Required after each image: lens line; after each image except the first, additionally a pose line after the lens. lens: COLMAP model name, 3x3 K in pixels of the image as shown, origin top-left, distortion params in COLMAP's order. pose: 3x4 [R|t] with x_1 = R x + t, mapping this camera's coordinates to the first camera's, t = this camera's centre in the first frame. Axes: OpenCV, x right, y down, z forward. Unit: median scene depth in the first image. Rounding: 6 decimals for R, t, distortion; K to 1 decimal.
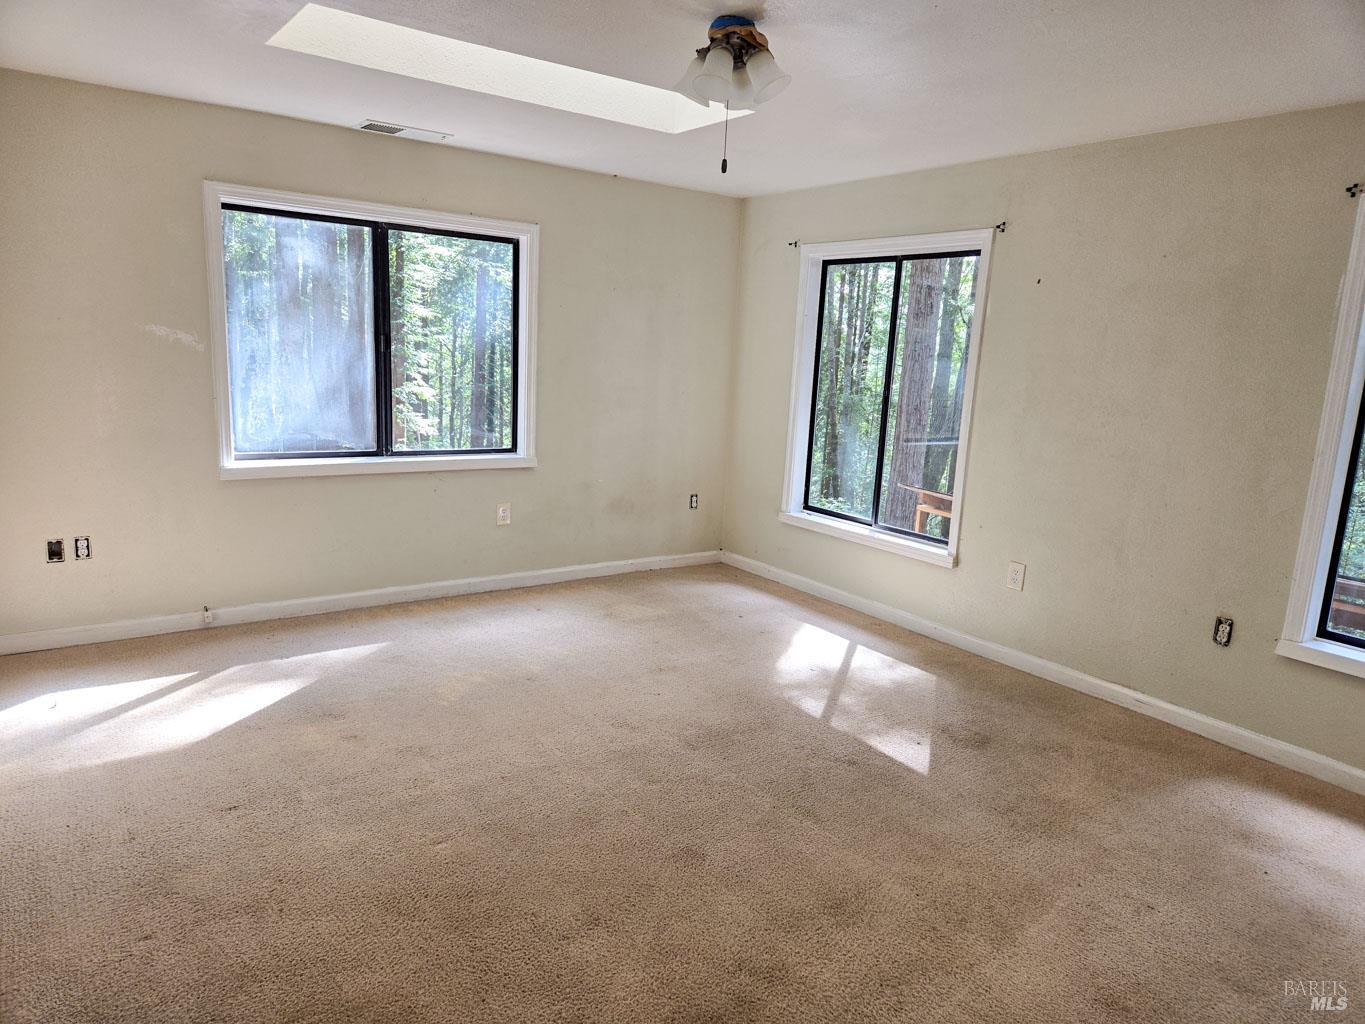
lens RADIAL K [[898.0, 0, 678.0], [0, 898.0, 513.0], [0, 0, 1]] dist [0.090388, -0.071439]
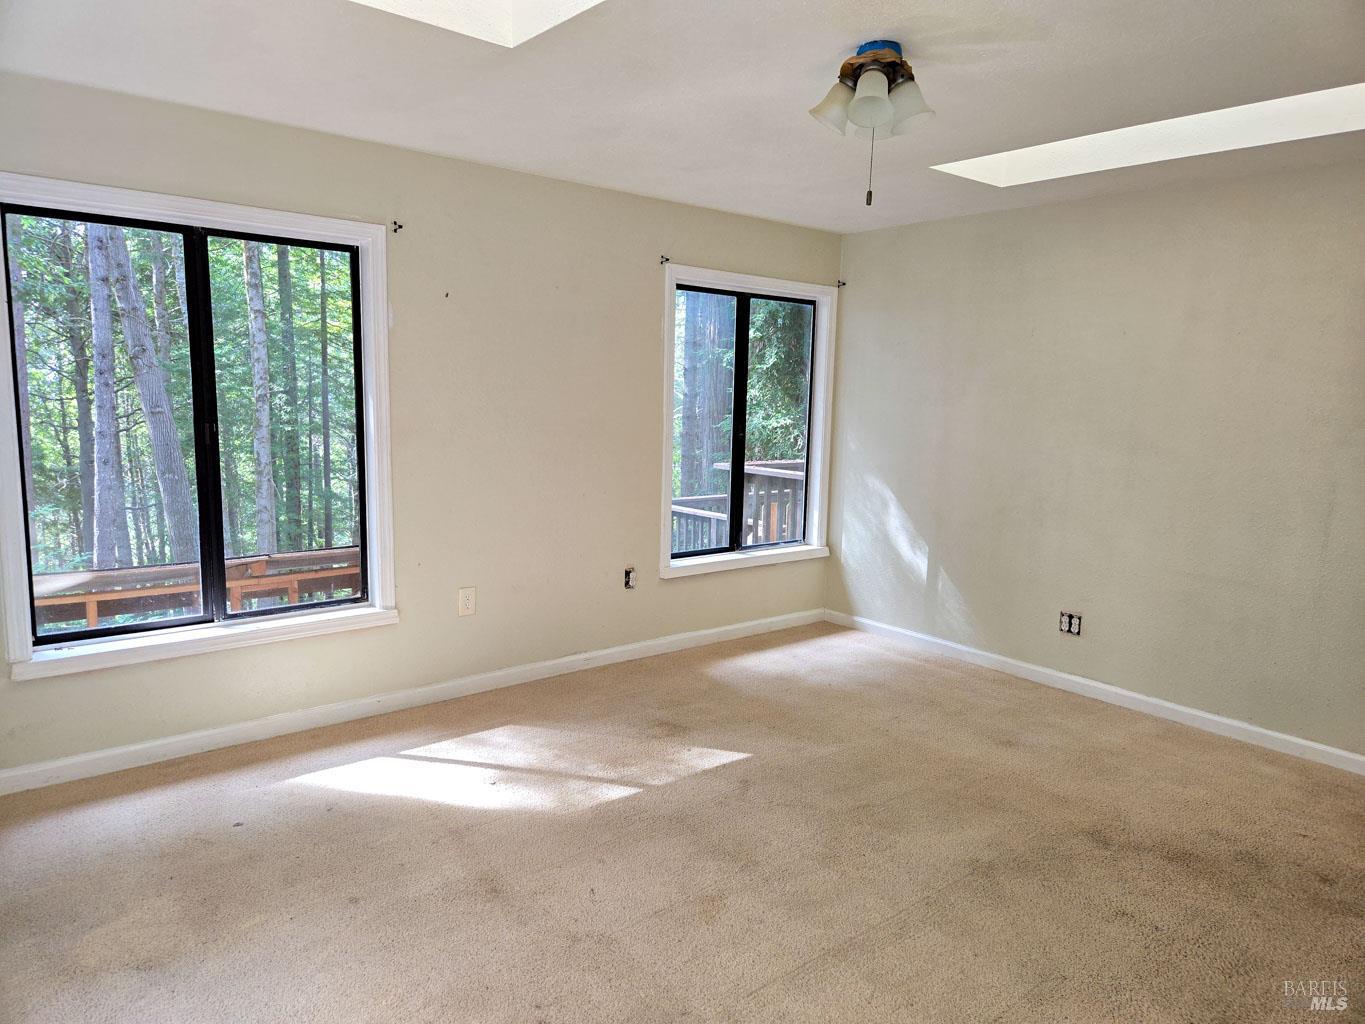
lens RADIAL K [[898.0, 0, 678.0], [0, 898.0, 513.0], [0, 0, 1]] dist [0.090388, -0.071439]
pose [[-0.049368, -0.188836, 0.980767, -0.557643], [0.164255, 0.967059, 0.194465, -0.170082], [-0.985182, 0.170696, -0.016724, 0.778483]]
